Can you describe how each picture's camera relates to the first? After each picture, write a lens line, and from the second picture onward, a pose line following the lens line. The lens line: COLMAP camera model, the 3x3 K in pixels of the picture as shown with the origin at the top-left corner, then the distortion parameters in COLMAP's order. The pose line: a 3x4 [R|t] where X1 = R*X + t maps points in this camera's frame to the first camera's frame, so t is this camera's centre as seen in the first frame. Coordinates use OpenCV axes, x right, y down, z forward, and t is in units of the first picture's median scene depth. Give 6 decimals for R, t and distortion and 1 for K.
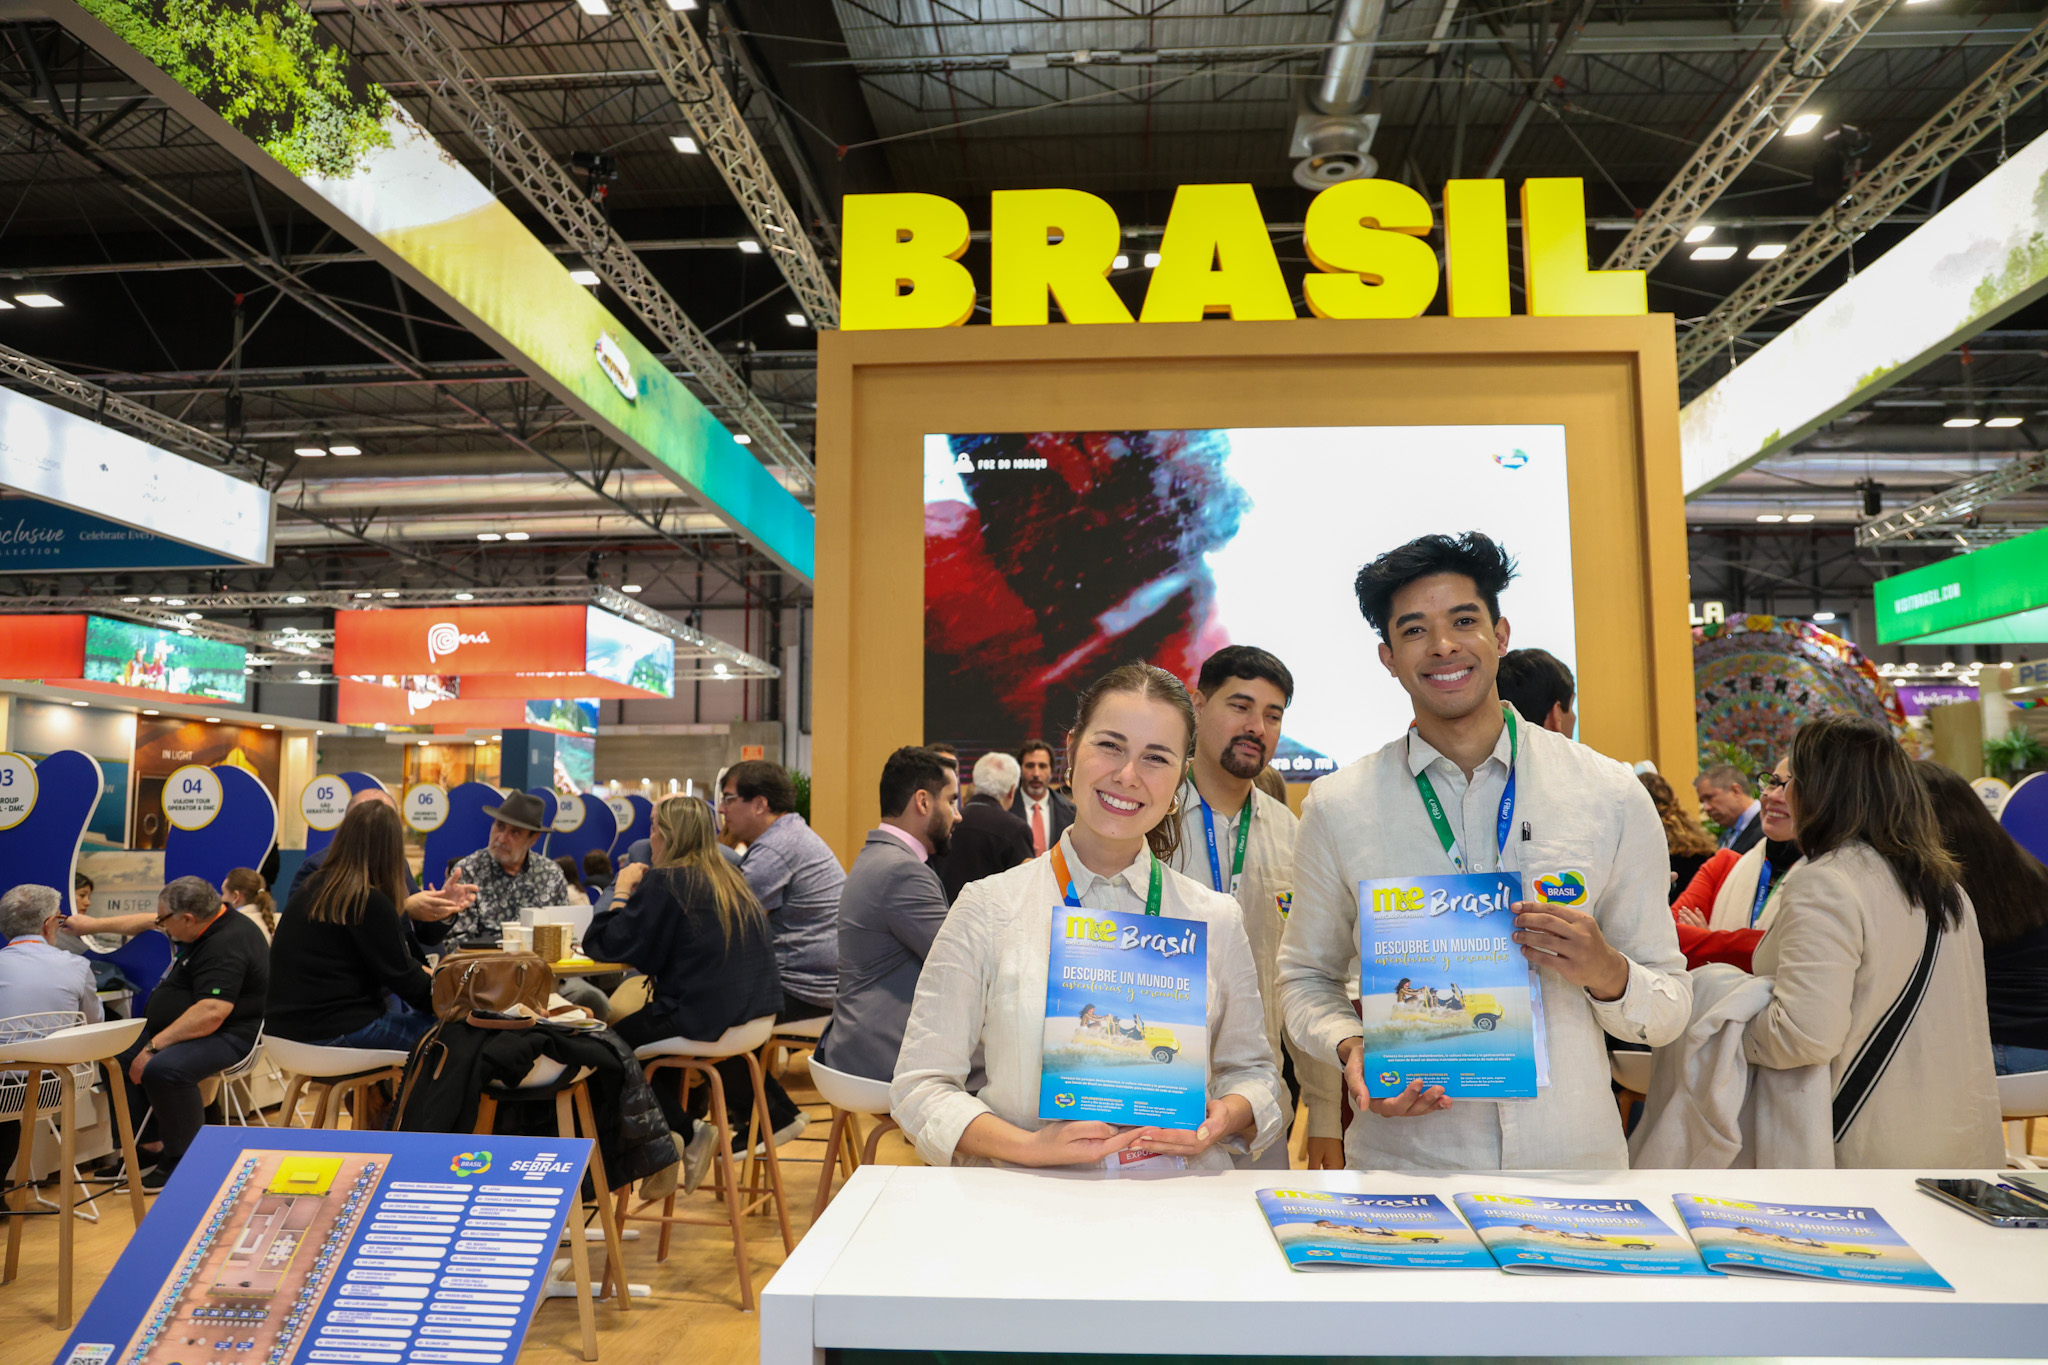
lens RADIAL K [[1405.7, 0, 1025.5], [0, 1405.7, 685.1], [0, 0, 1]] dist [-0.001237, 0.004117]
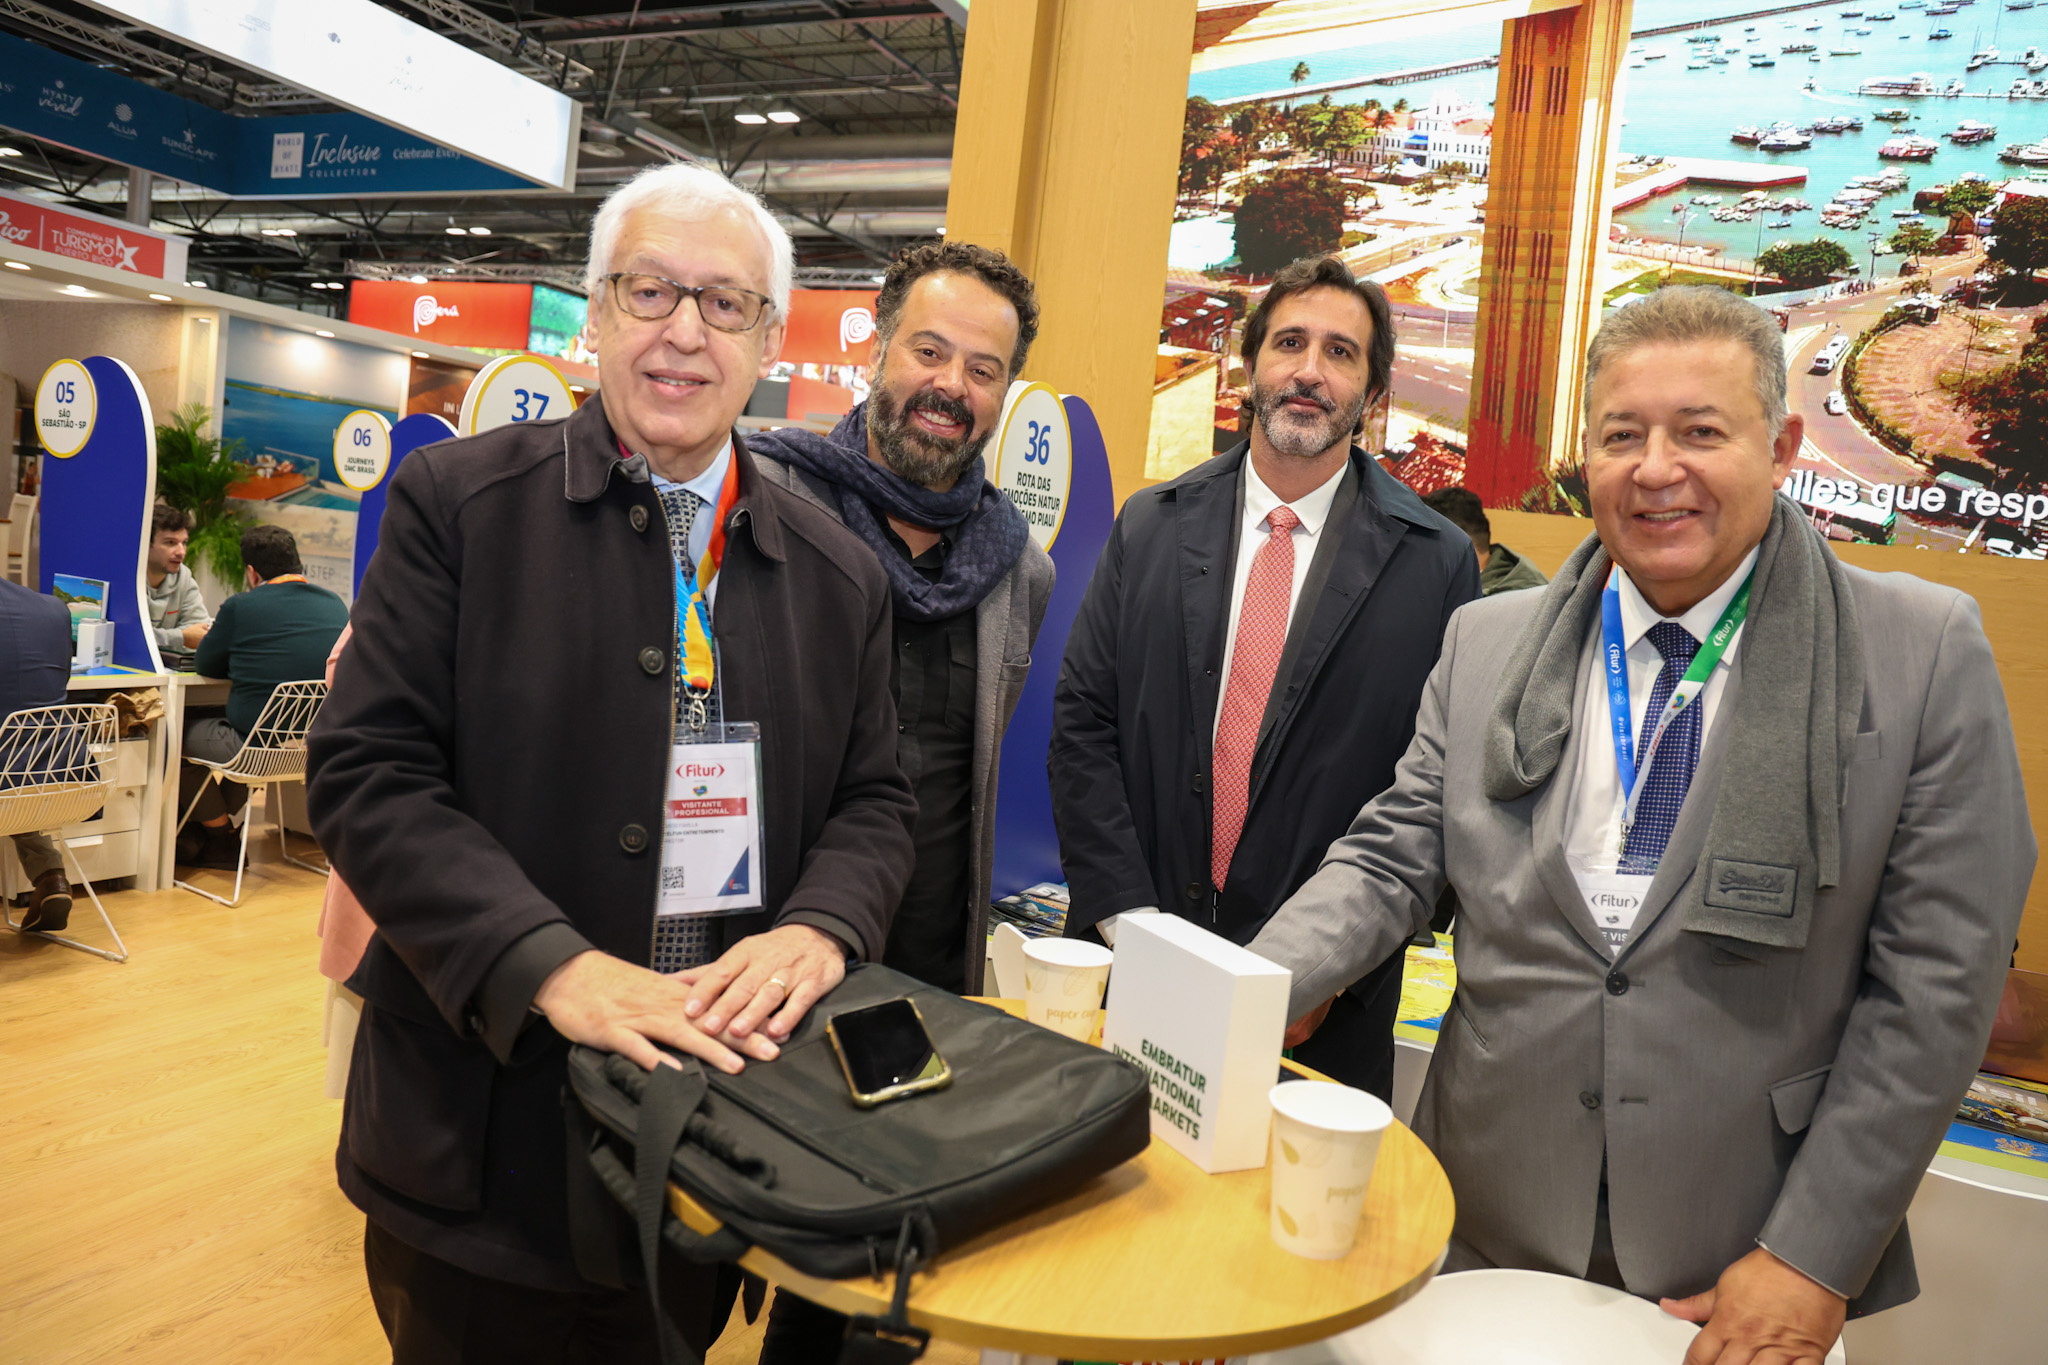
lens RADIAL K [[1405.7, 0, 1022.6], [0, 1405.7, 672.7], [0, 0, 1]] dist [-0.001237, 0.004117]
pose [[0.934766, 0.124890, -0.332588, 0.017748], [-0.066899, 0.981304, 0.180463, 0.016359], [0.348908, -0.146441, 0.925645, 0.163195]]
